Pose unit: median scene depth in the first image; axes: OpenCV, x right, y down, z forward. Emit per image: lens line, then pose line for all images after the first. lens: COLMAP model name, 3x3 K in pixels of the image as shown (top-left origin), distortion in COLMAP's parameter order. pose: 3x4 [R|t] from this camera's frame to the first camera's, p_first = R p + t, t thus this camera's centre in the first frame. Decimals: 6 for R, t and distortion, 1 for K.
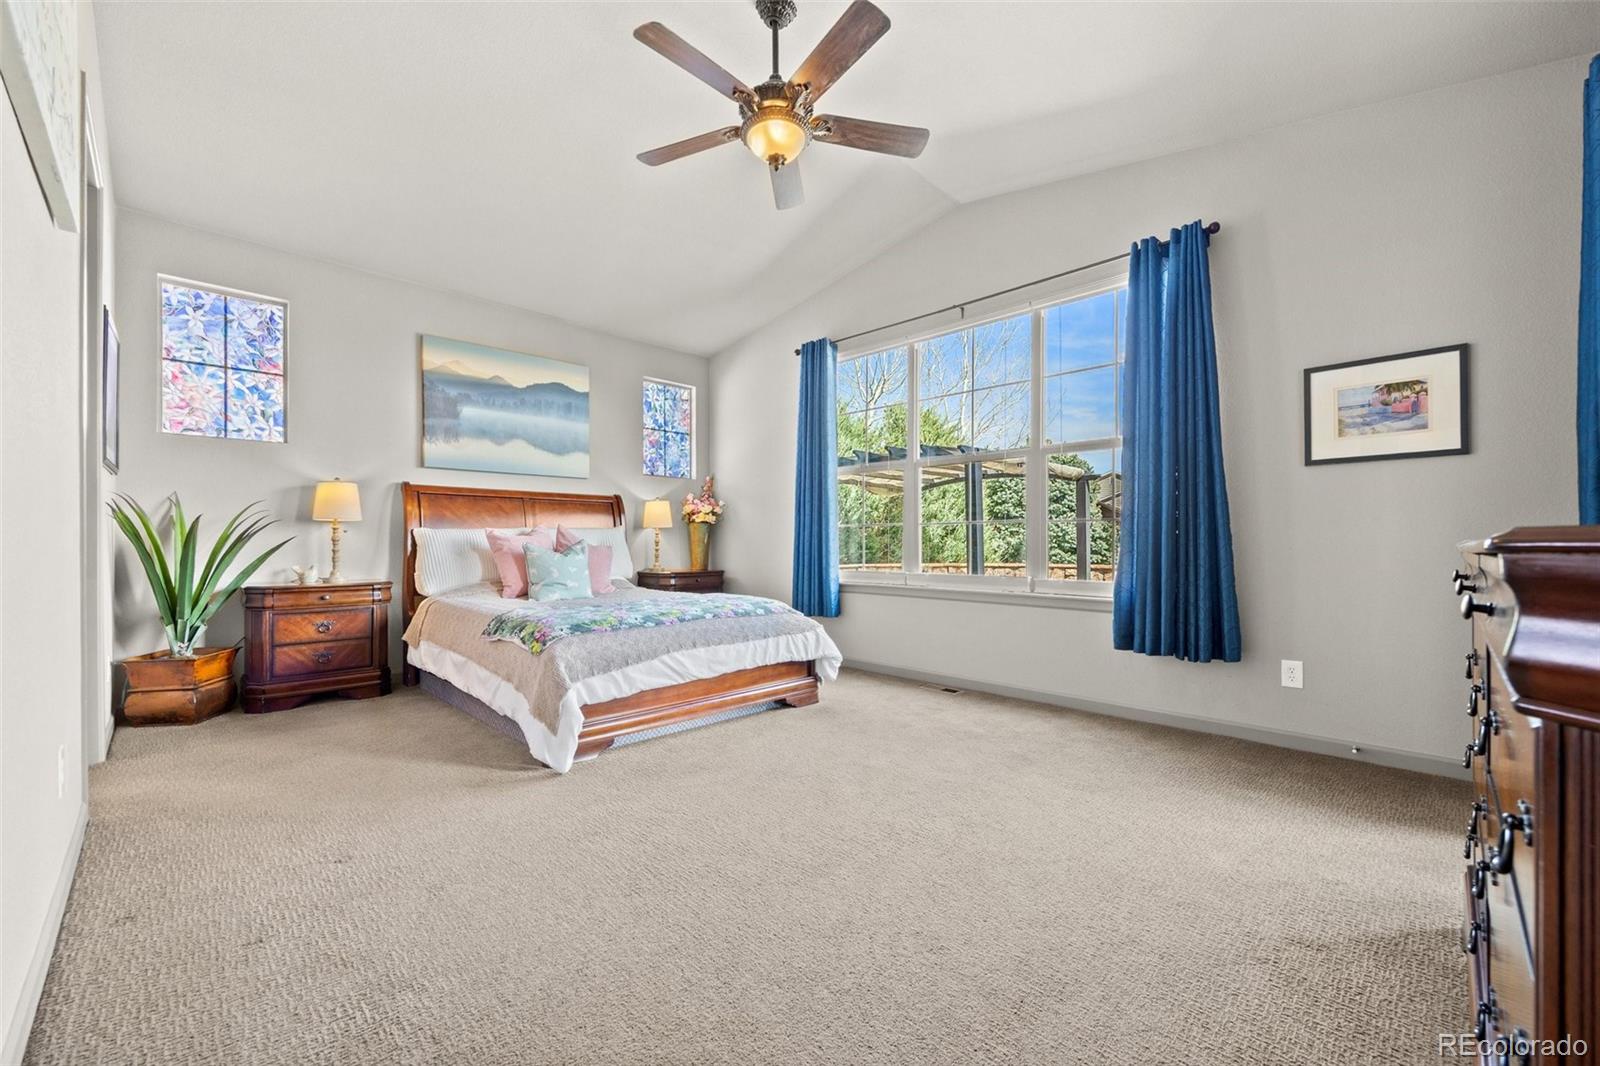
lens RADIAL K [[639.8, 0, 799.2], [0, 639.8, 541.4], [0, 0, 1]] dist [0.000827, 0.000080]
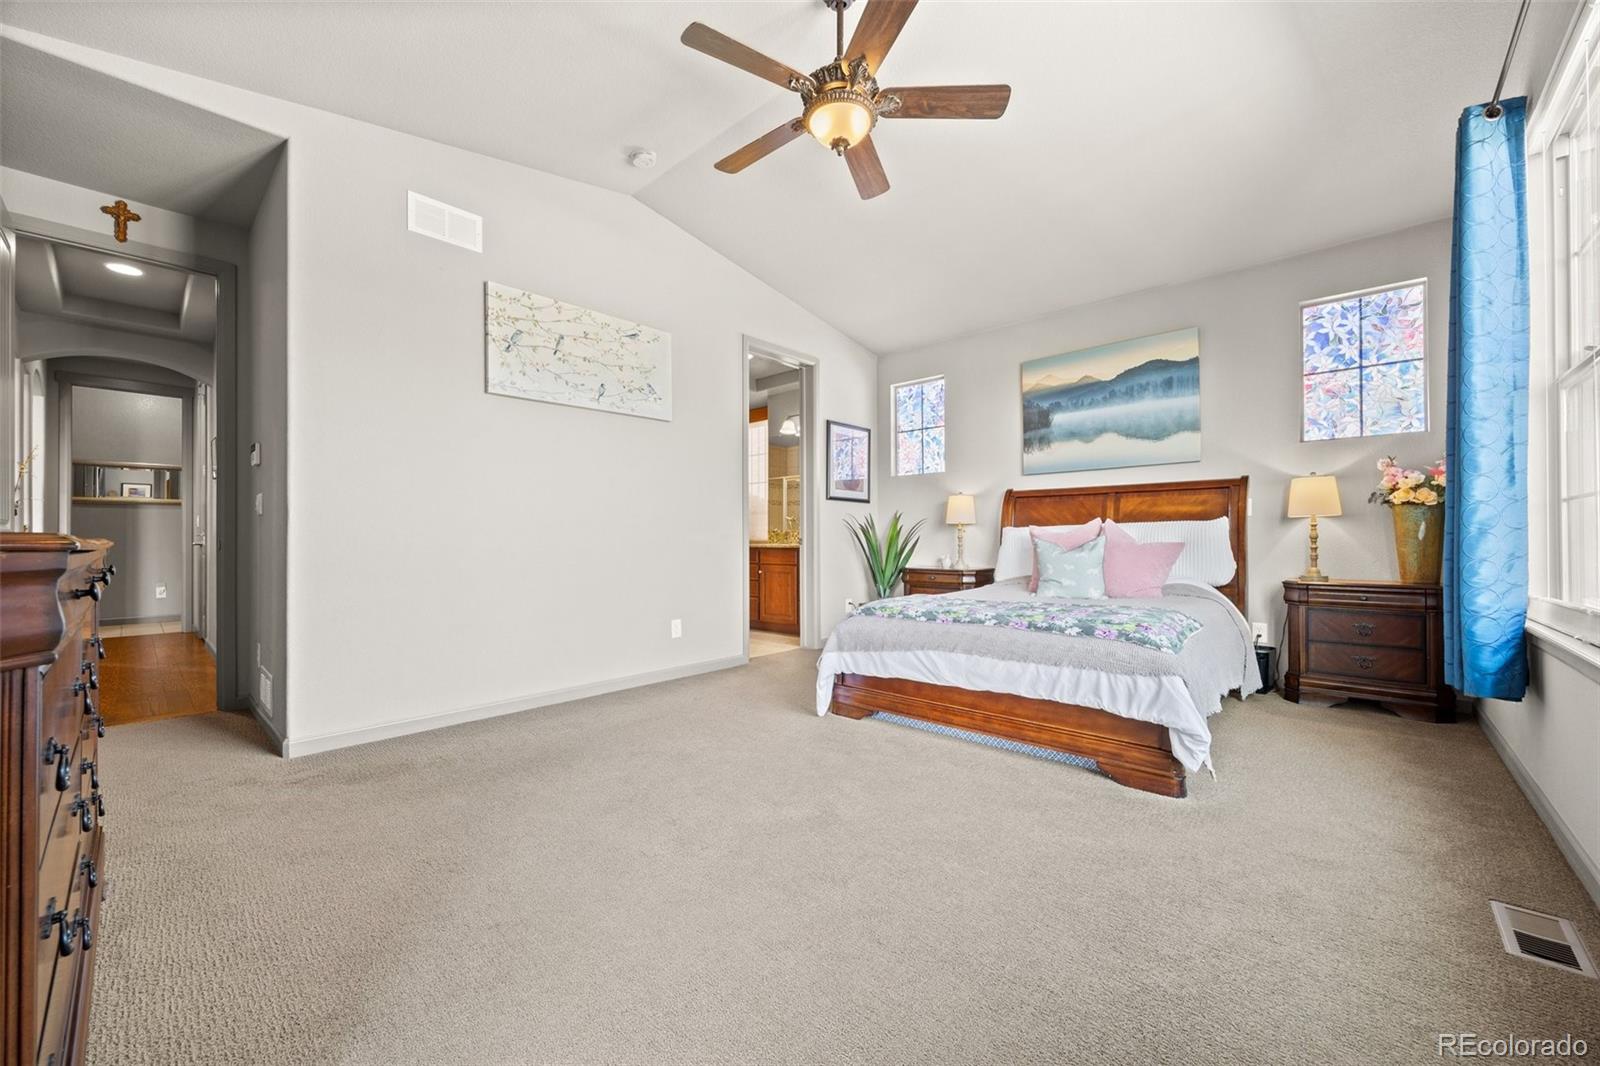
lens RADIAL K [[617.1, 0, 796.9], [0, 617.1, 537.1], [0, 0, 1]] dist [-0.000105, -0.000168]
pose [[0.052628, -0.006761, -0.998591, 0.492362], [0.005242, 0.999965, -0.006494, 0.002529], [0.998600, -0.004893, 0.052661, 0.494260]]
